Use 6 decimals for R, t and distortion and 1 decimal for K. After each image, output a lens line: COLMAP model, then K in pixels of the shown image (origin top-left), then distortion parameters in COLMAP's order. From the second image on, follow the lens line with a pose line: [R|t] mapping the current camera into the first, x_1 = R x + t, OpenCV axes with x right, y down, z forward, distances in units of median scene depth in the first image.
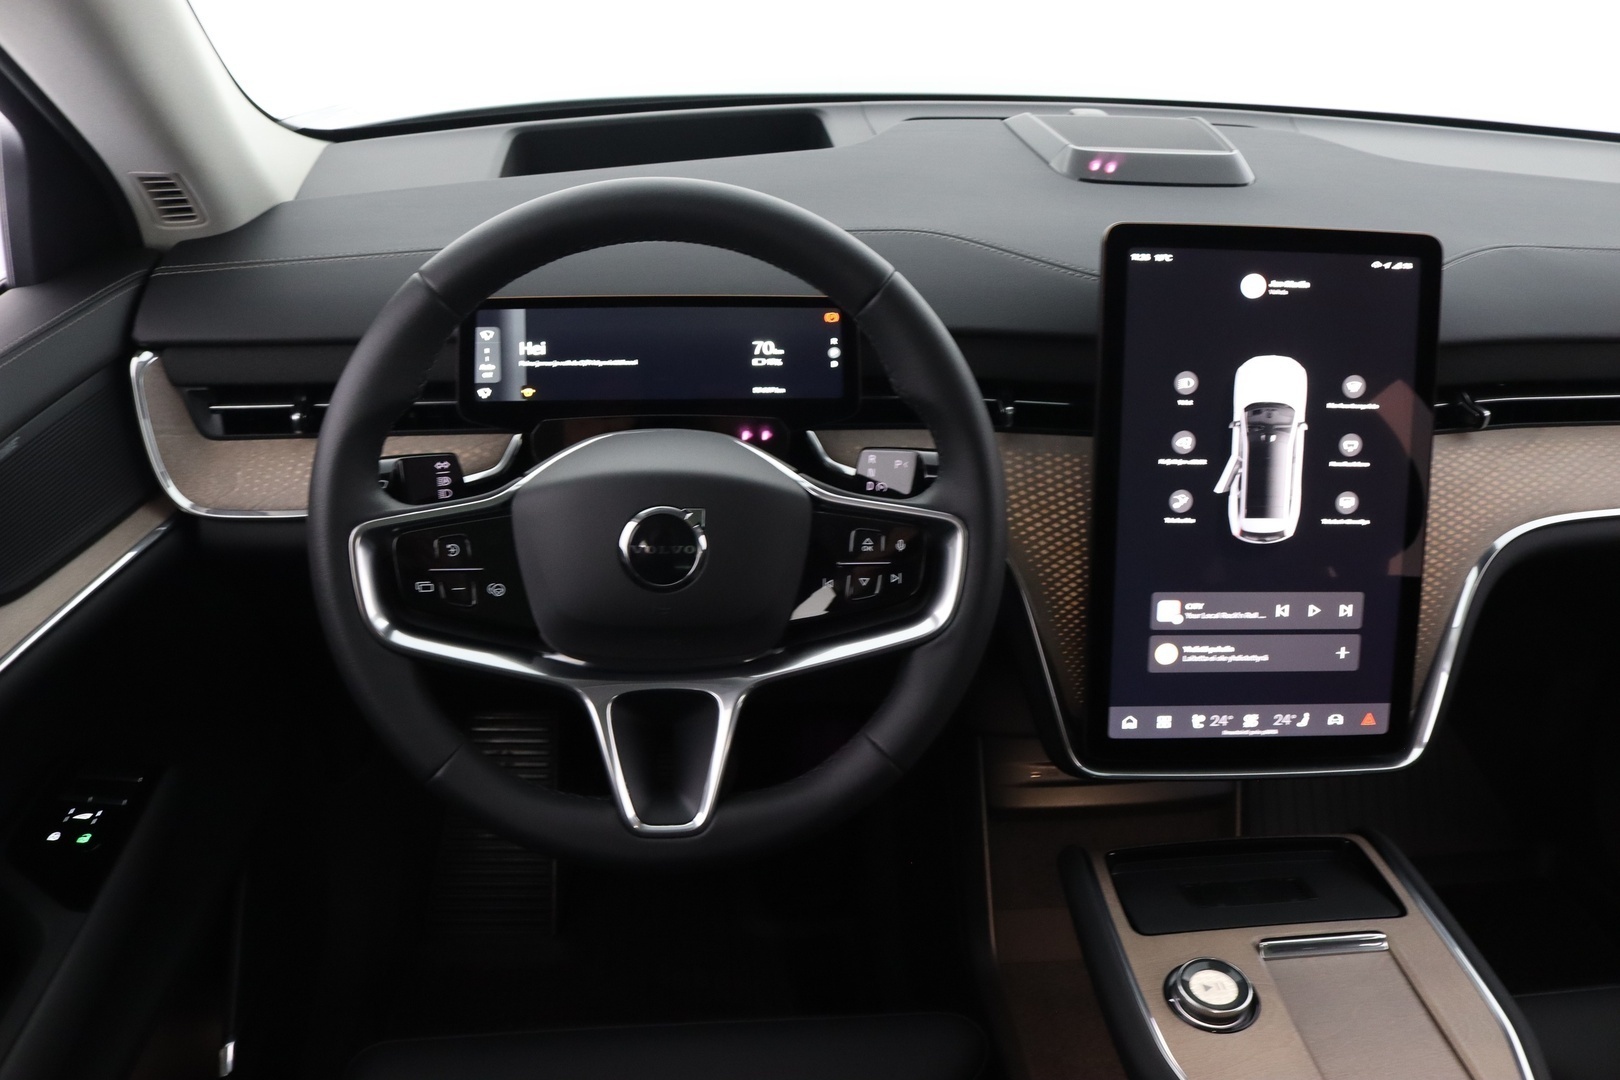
lens RADIAL K [[1304.7, 0, 809.6], [0, 1304.7, 545.6], [0, 0, 1]] dist [-0.099775, 0.015567]
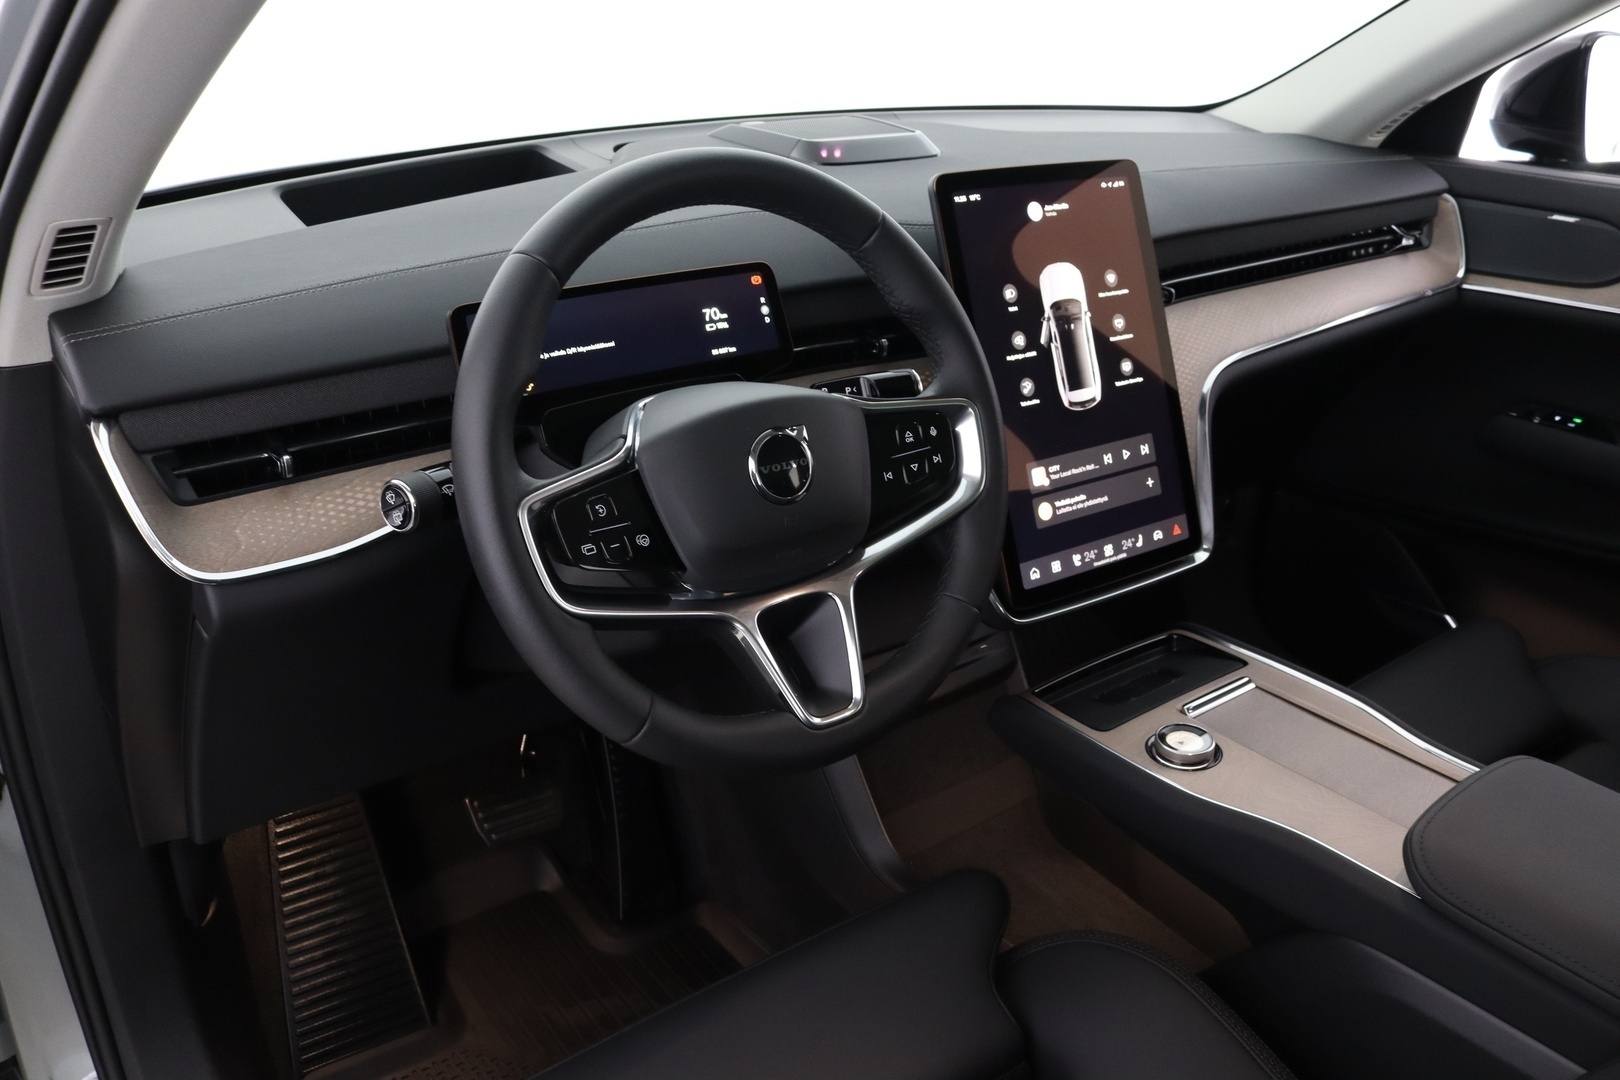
lens RADIAL K [[1304.7, 0, 815.3], [0, 1304.7, 528.2], [0, 0, 1]] dist [-0.099775, 0.015567]
pose [[0.860823, -0.225810, 0.456063, -0.493100], [0.262876, 0.964651, -0.018555, 0.066438], [-0.435752, 0.135861, 0.889754, -0.001714]]
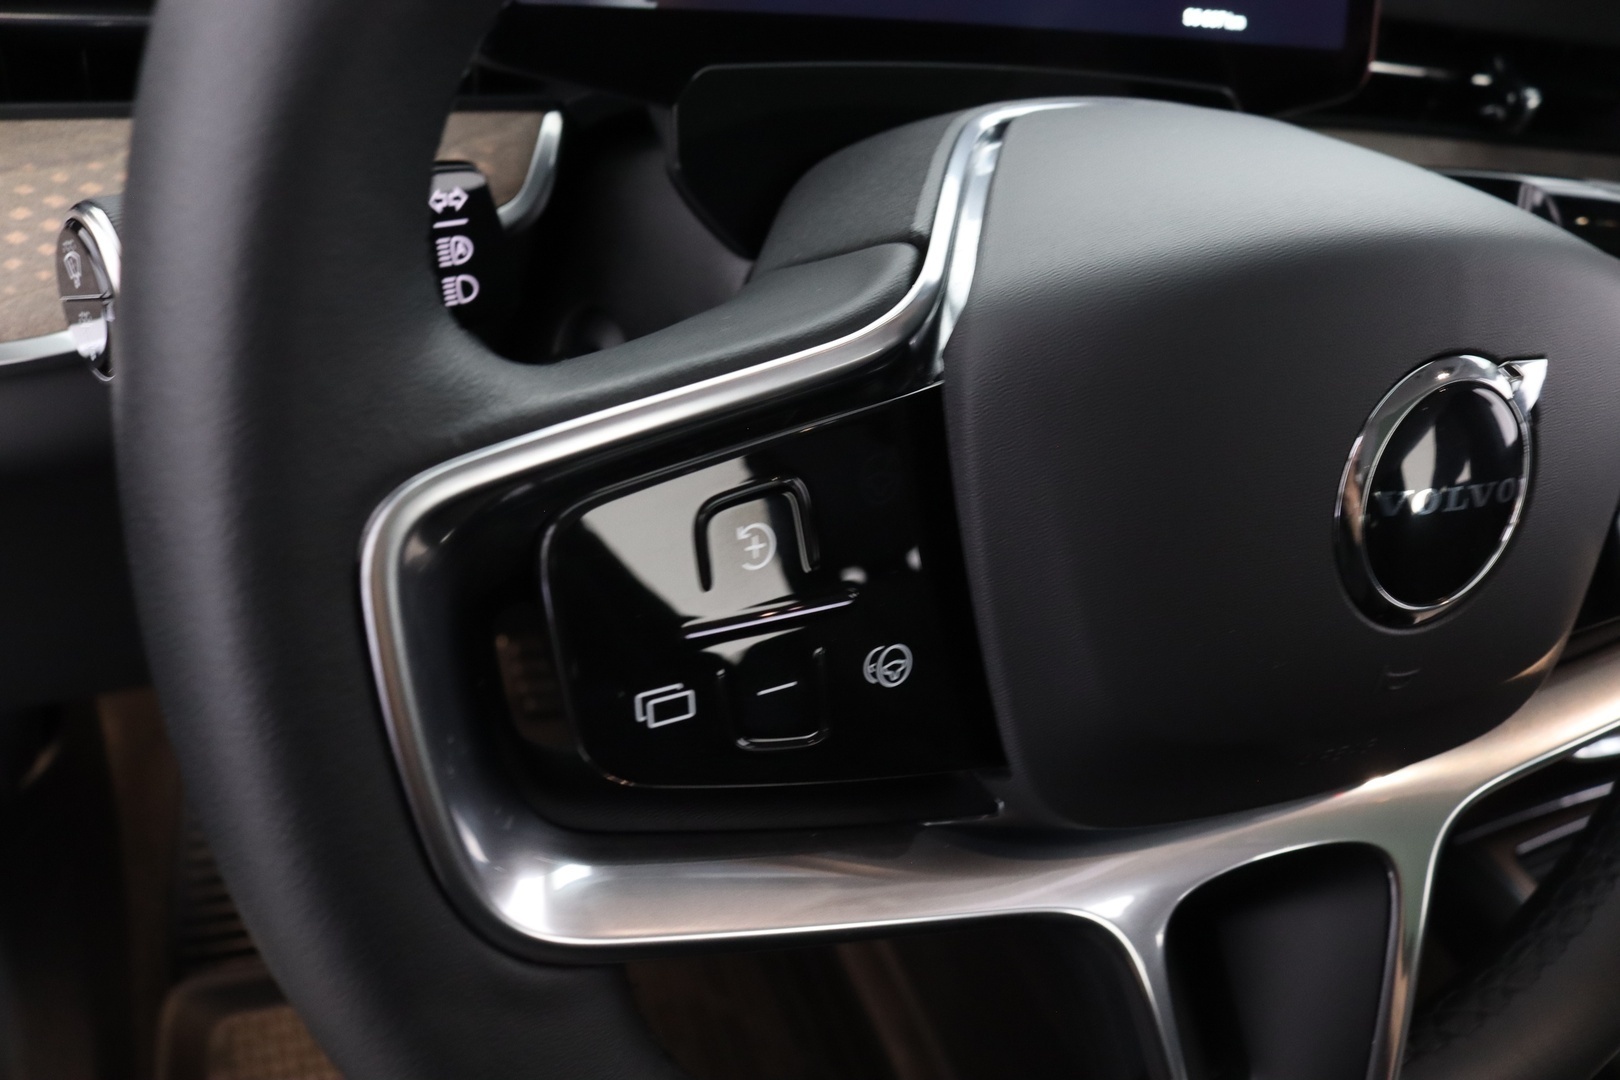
lens RADIAL K [[1304.7, 0, 805.9], [0, 1304.7, 532.2], [0, 0, 1]] dist [-0.099775, 0.015567]
pose [[0.953666, -0.070833, 0.292410, -0.276351], [0.013476, 0.980972, 0.193679, -0.039012], [-0.300565, -0.180764, 0.936475, 0.617914]]
